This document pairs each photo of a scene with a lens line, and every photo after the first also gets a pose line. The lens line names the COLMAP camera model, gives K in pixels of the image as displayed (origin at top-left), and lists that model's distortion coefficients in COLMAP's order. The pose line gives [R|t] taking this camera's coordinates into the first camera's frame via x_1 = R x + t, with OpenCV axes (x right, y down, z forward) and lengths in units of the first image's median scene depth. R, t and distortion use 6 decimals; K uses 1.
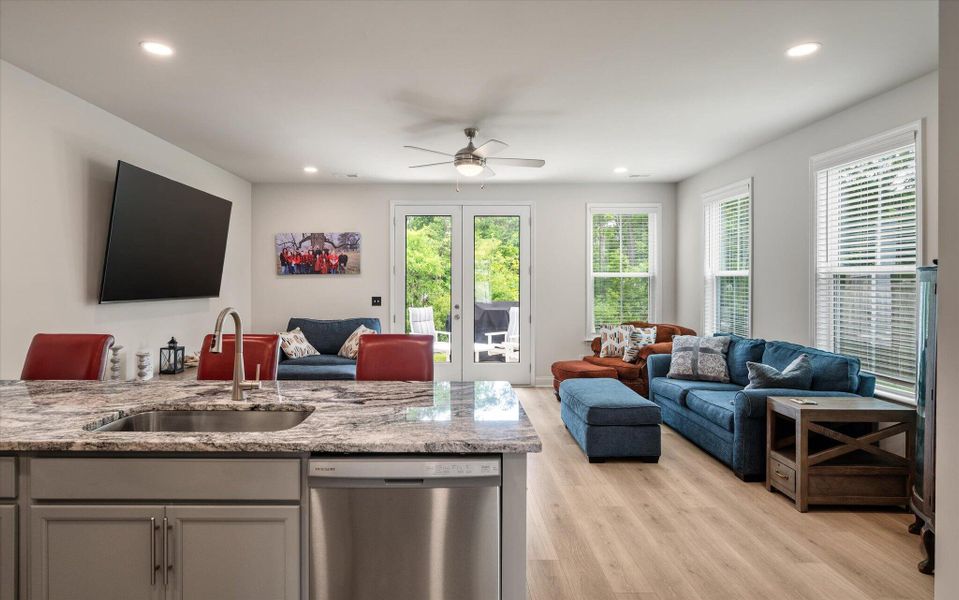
lens RADIAL K [[513.6, 0, 434.5], [0, 513.6, 282.7], [0, 0, 1]] dist [0.004862, -0.000389]
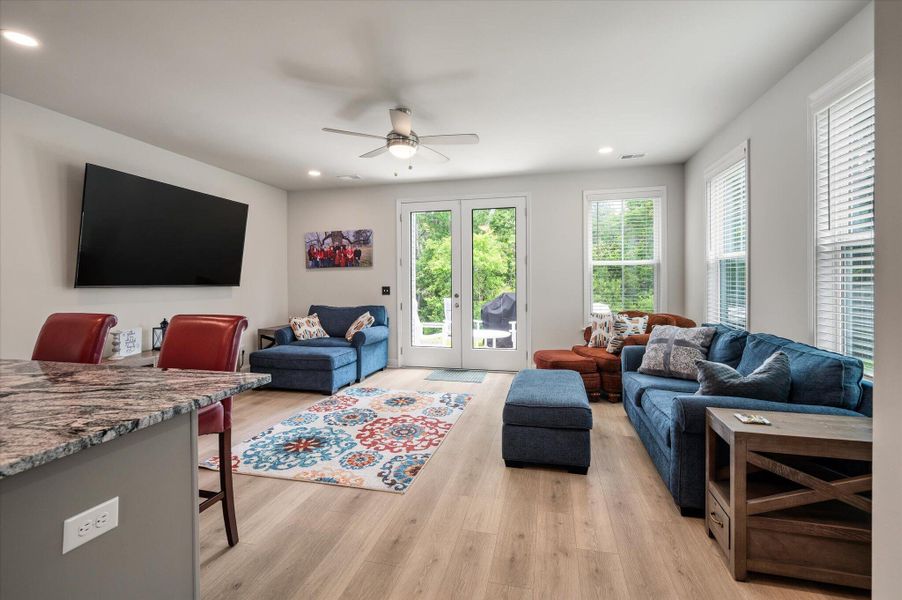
lens RADIAL K [[399.7, 0, 454.0], [0, 399.7, 284.8], [0, 0, 1]] dist [0.002920, -0.001215]
pose [[0.971961, -0.006496, -0.235052, 0.307174], [0.007276, 0.999971, 0.002452, 0.029306], [0.235029, -0.004094, 0.971980, 0.253958]]
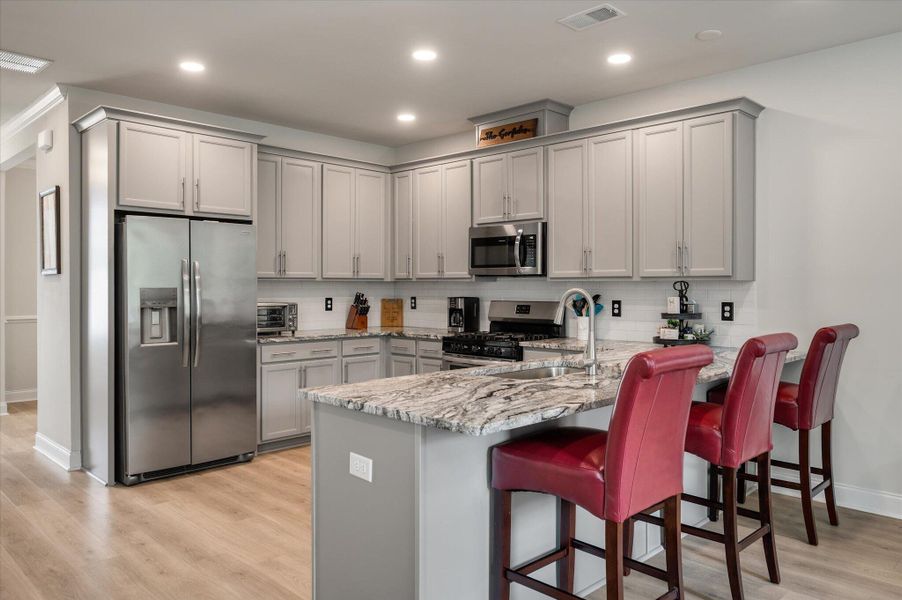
lens RADIAL K [[650.1, 0, 447.1], [0, 650.1, 292.0], [0, 0, 1]] dist [0.002980, -0.004378]
pose [[-0.705319, 0.002558, -0.708885, 0.362929], [-0.006121, 0.999934, 0.009698, 0.020767], [0.708863, 0.011179, -0.705257, 0.768880]]
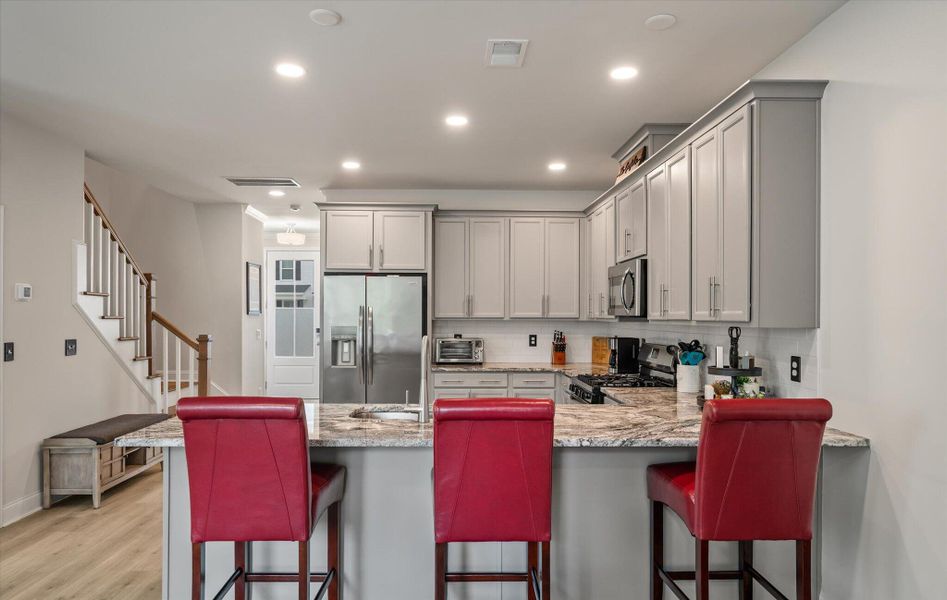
lens RADIAL K [[588.9, 0, 467.2], [0, 588.9, 317.4], [0, 0, 1]] dist [-0.004355, 0.000581]
pose [[-0.999501, -0.007303, -0.030728, -0.162699], [-0.007476, 0.999957, 0.005499, 0.002267], [0.030686, 0.005726, -0.999513, 0.982155]]
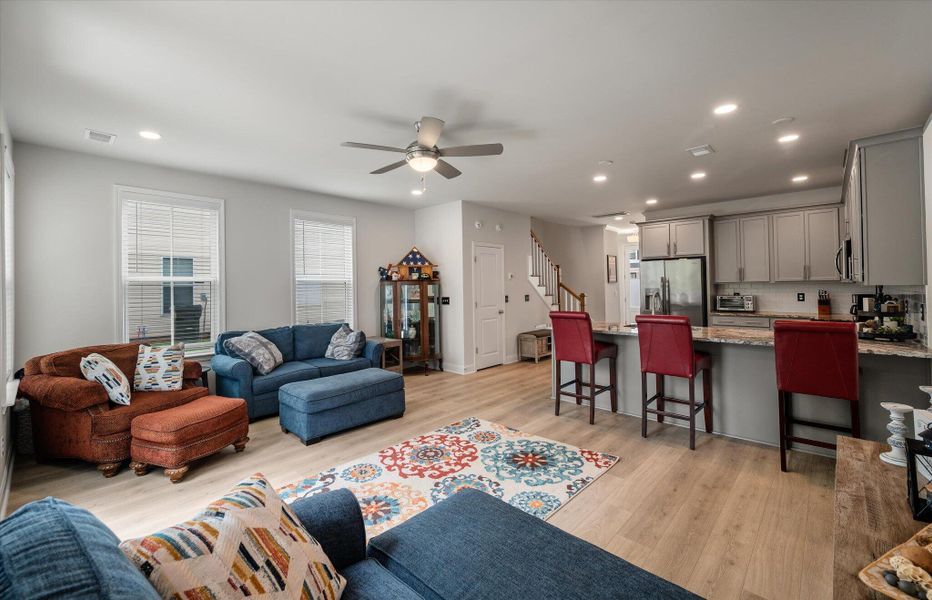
lens RADIAL K [[390.9, 0, 461.2], [0, 390.9, 282.0], [0, 0, 1]] dist [0.005840, 0.000135]
pose [[-0.731637, 0.015586, 0.681517, -0.393969], [0.016195, 0.999854, -0.005480, 0.001378], [-0.681502, 0.007027, -0.731782, 1.292390]]
